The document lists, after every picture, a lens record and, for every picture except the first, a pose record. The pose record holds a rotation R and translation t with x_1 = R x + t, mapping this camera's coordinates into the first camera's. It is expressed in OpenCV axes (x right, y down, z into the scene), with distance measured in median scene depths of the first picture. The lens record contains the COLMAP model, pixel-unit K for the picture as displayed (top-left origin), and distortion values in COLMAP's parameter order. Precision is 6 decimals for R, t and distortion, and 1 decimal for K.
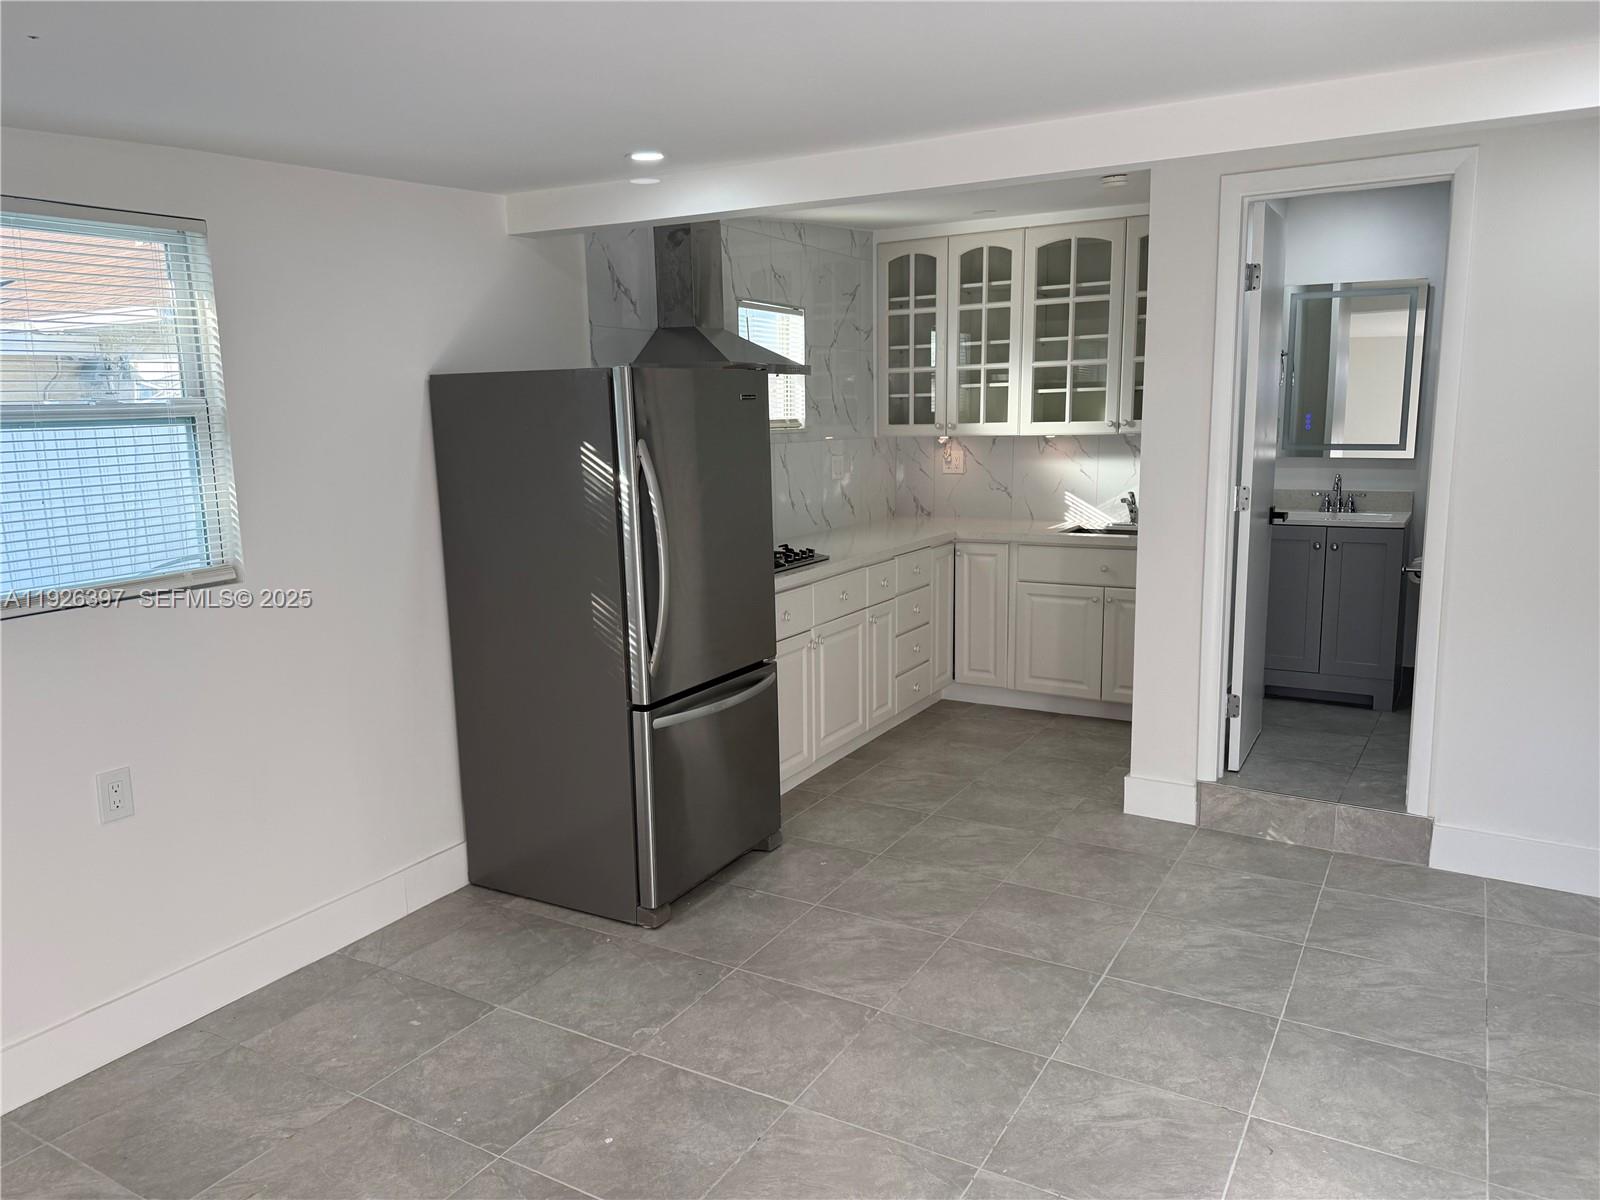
lens RADIAL K [[1116.9, 0, 800.7], [0, 1116.9, 602.0], [0, 0, 1]] dist [0.119101, -0.193688]
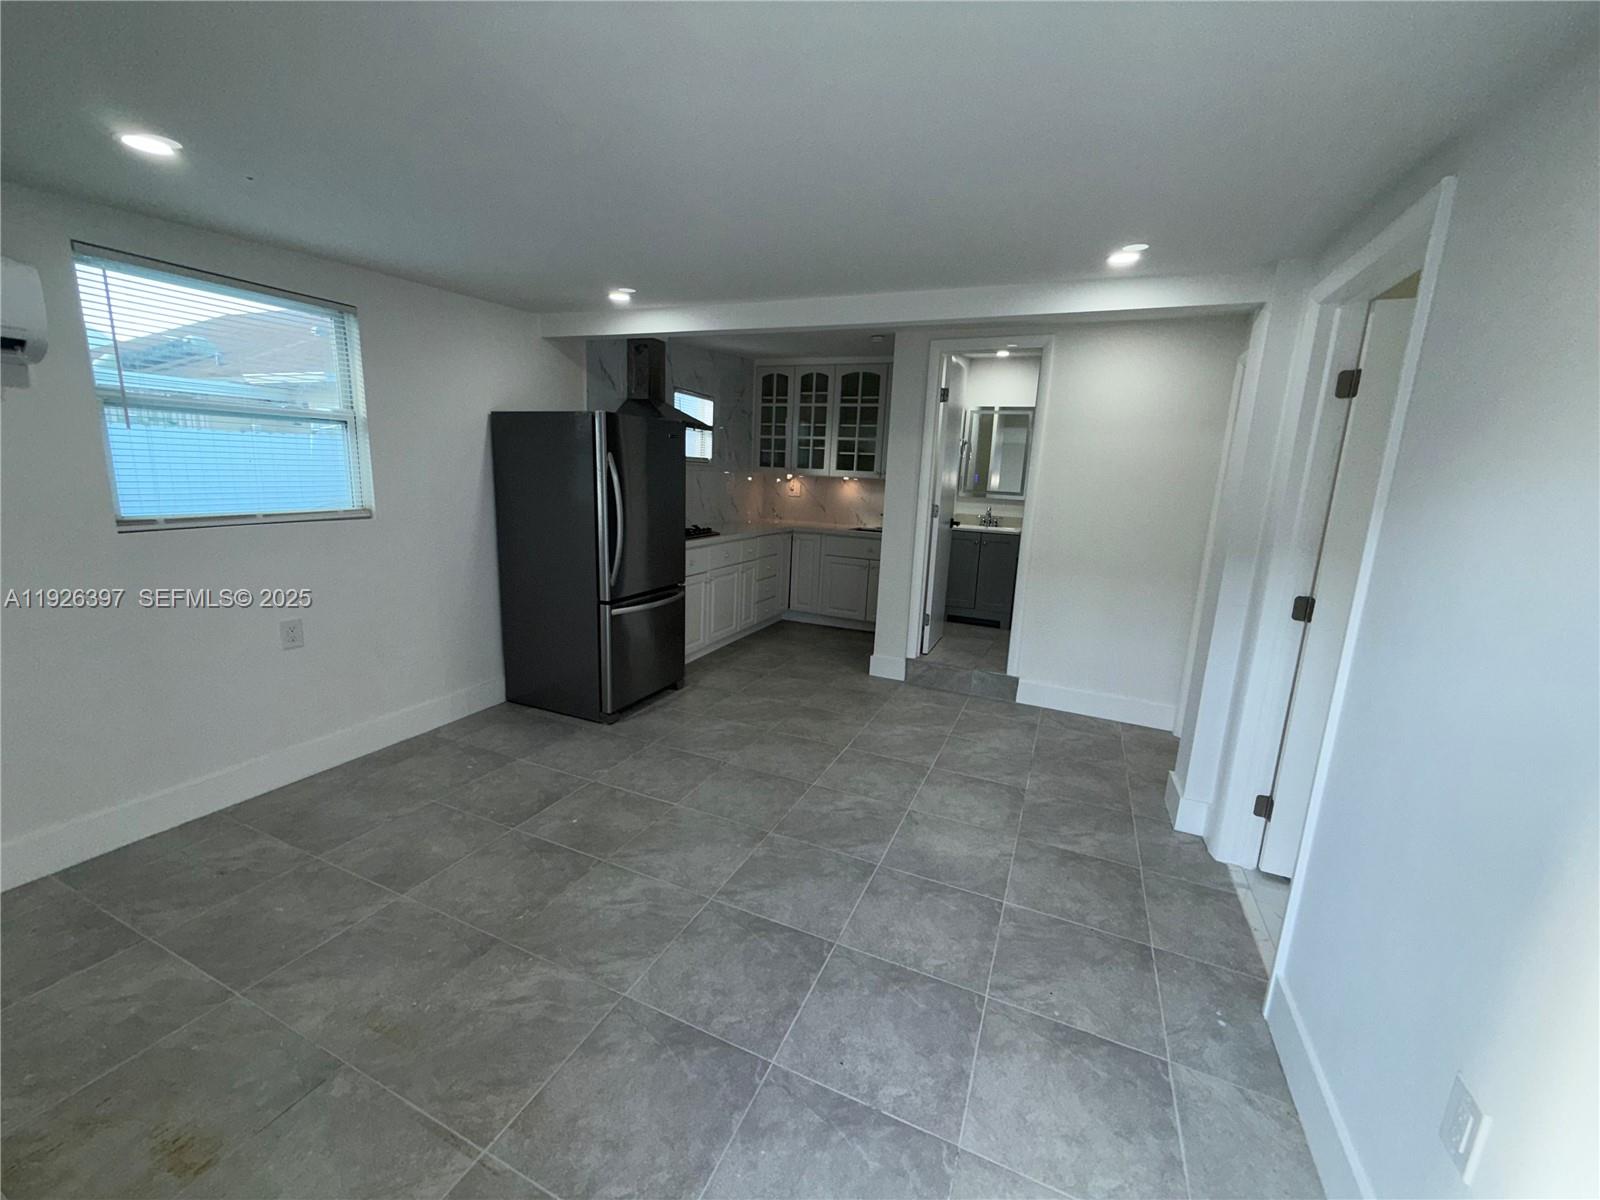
lens RADIAL K [[636.3, 0, 796.1], [0, 636.3, 597.5], [0, 0, 1]] dist [0.001298, -0.000189]
pose [[0.991731, 0.038883, 0.122305, 0.025770], [-0.041919, 0.998871, 0.022350, 0.034717], [-0.121298, -0.027292, 0.992241, -0.037969]]
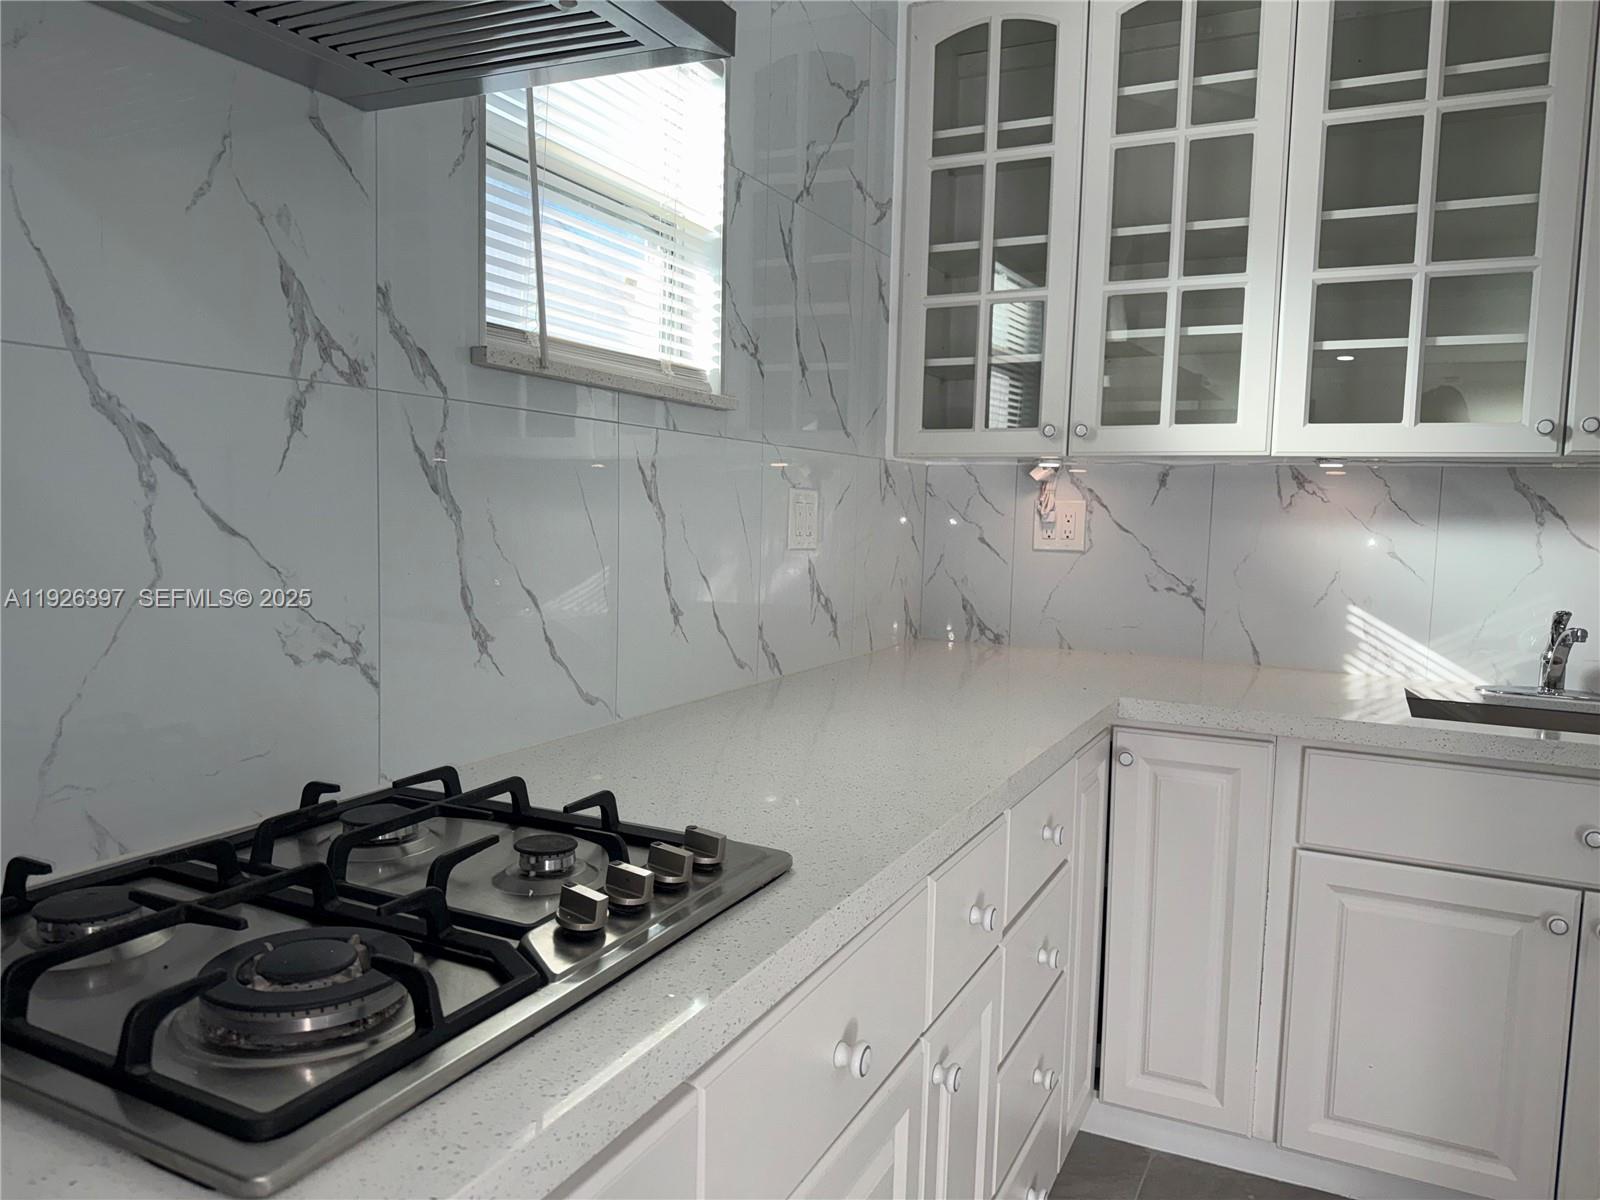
lens RADIAL K [[1131.8, 0, 805.6], [0, 1131.8, 609.5], [0, 0, 1]] dist [0.049715, -0.063977]
pose [[0.997234, 0.036242, 0.064888, 0.011753], [-0.031178, 0.996511, -0.077423, -0.072427], [-0.067467, 0.075186, 0.994885, 0.755845]]
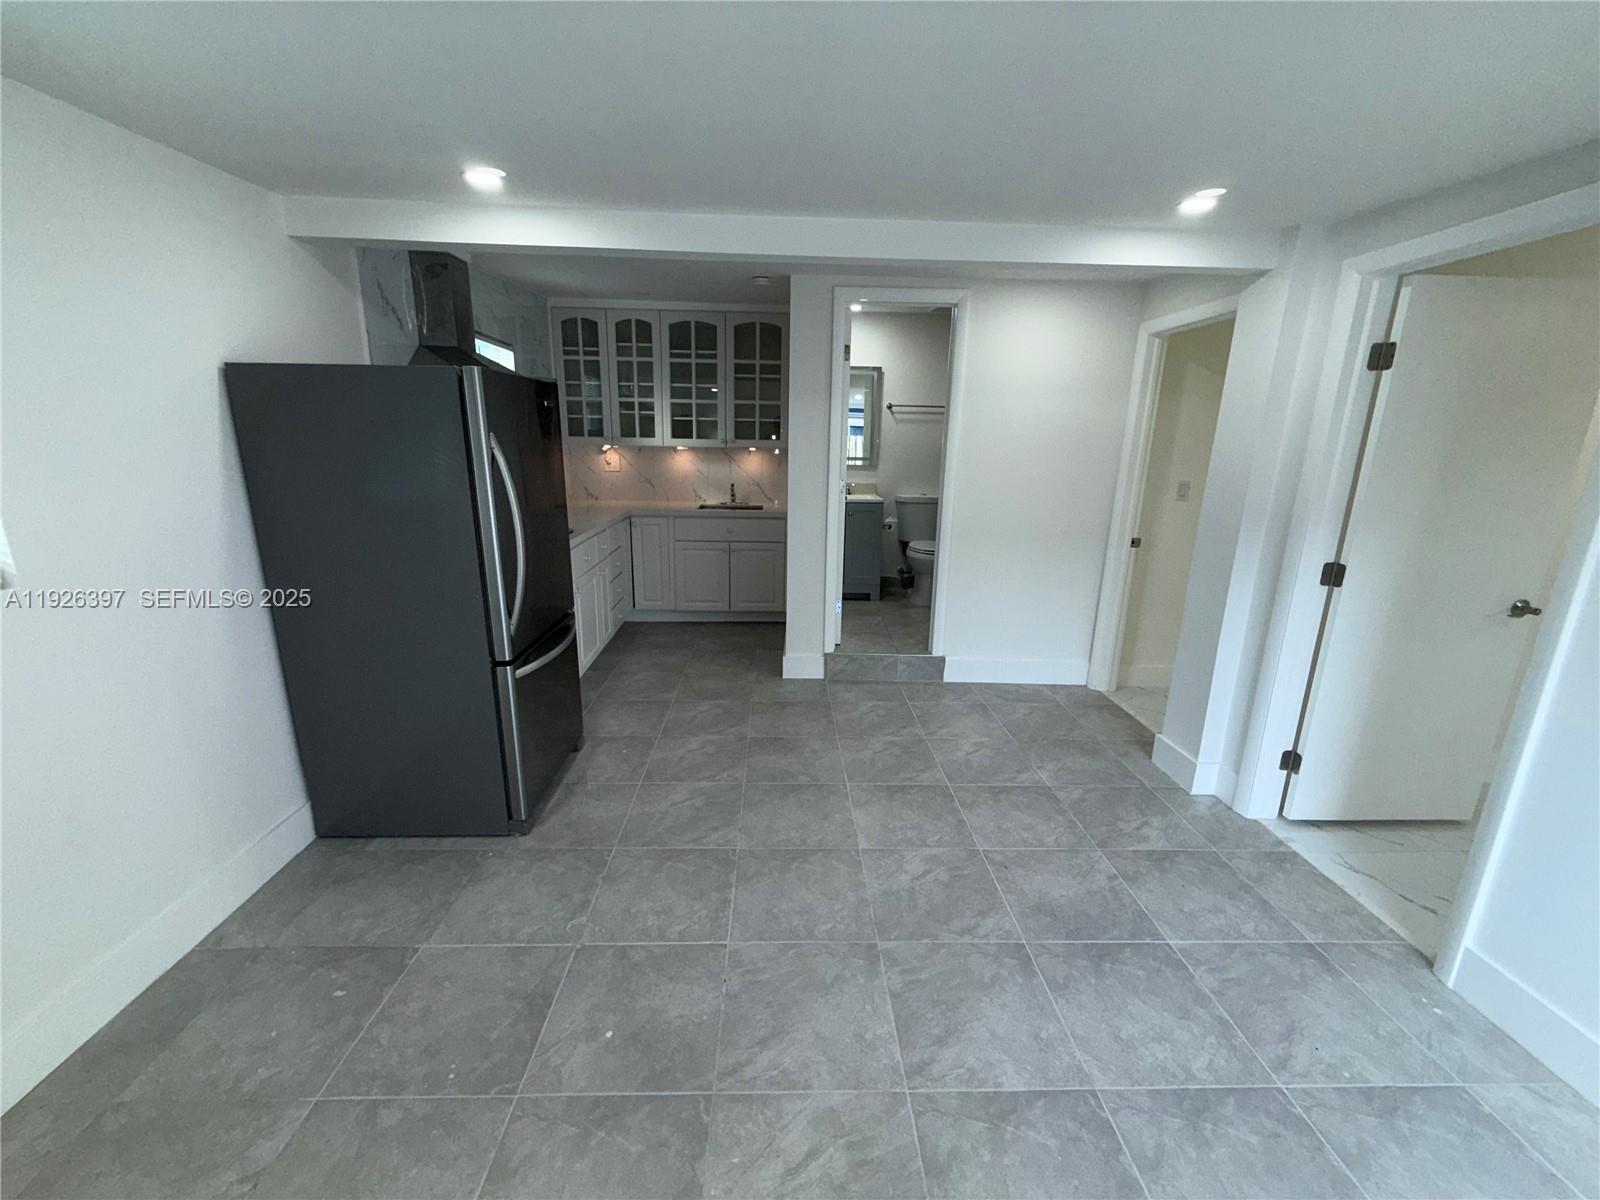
lens RADIAL K [[636.3, 0, 796.1], [0, 636.3, 597.5], [0, 0, 1]] dist [0.001298, -0.000189]
pose [[0.847307, -0.095640, 0.522421, -0.157030], [0.056633, 0.994314, 0.090177, -0.012569], [-0.528075, -0.046821, 0.847906, 0.184567]]
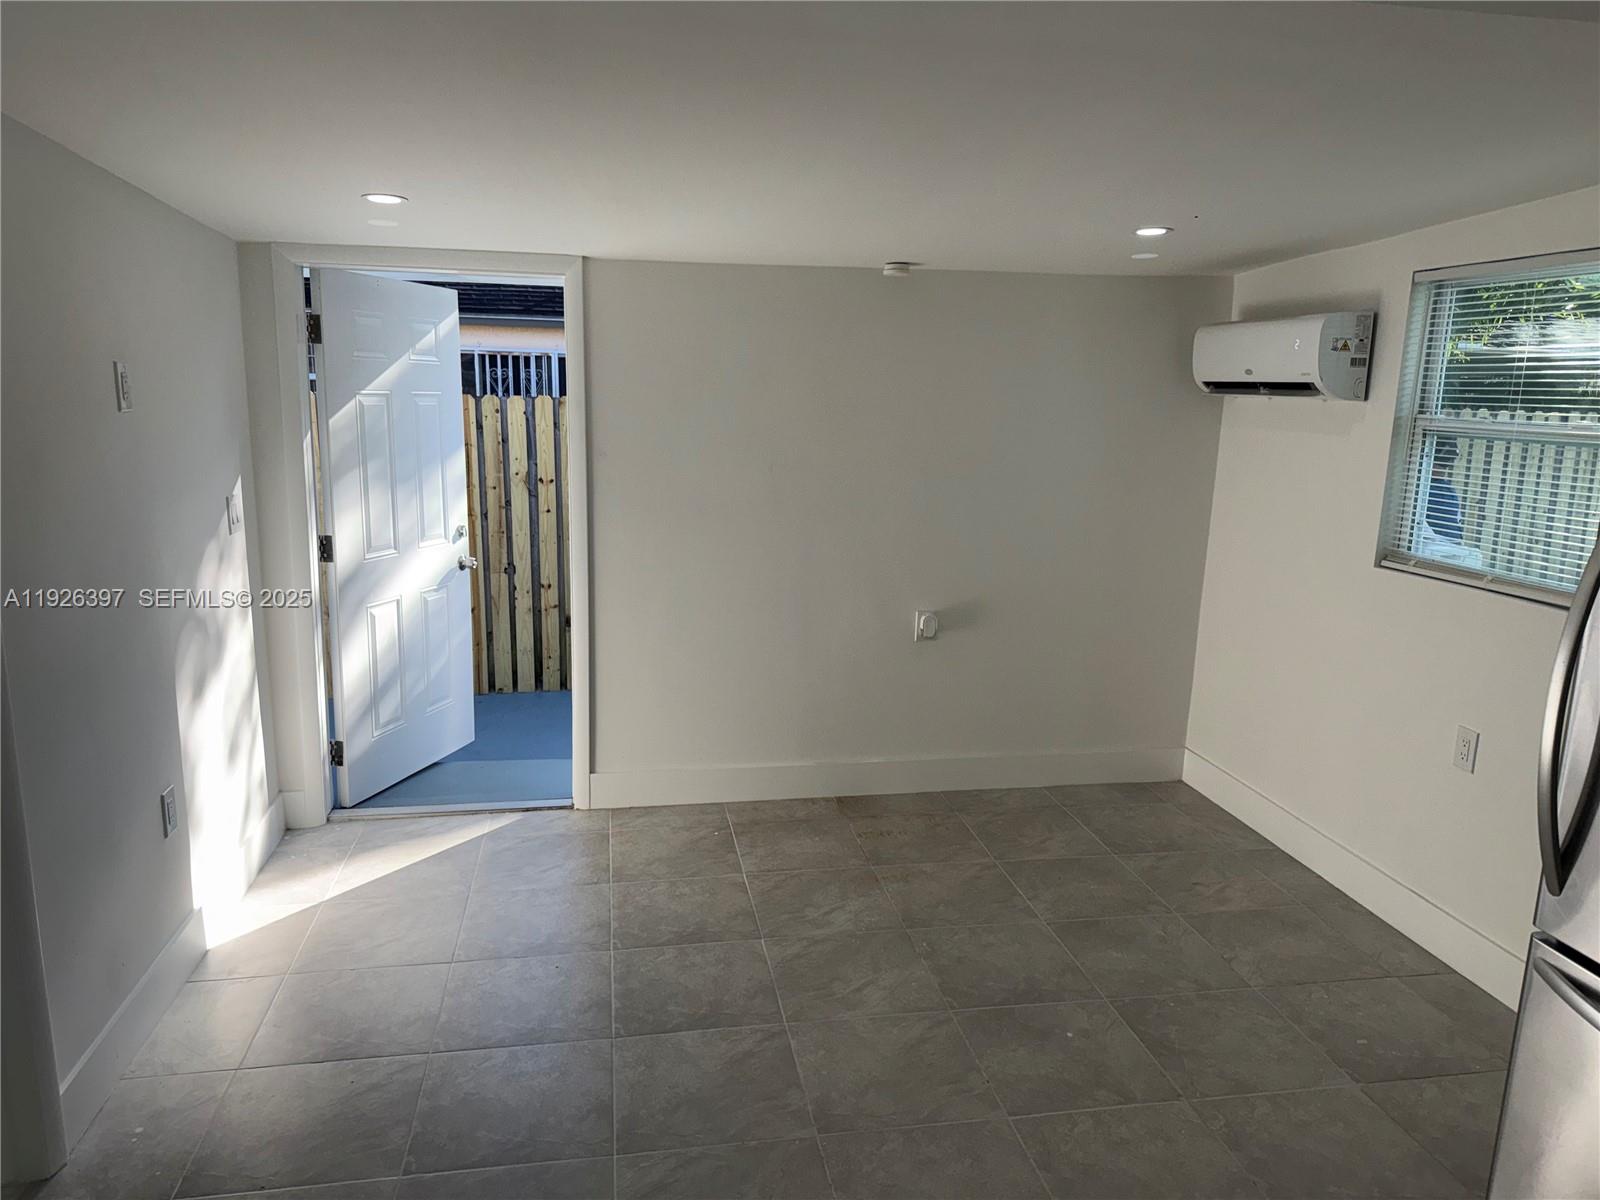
lens RADIAL K [[1135.6, 0, 803.2], [0, 1135.6, 604.3], [0, 0, 1]] dist [0.164093, -0.311767]
pose [[-0.760153, 0.131846, -0.636227, 0.399086], [-0.120852, 0.933418, 0.337825, -0.175193], [0.638406, 0.333688, -0.693606, 0.782742]]
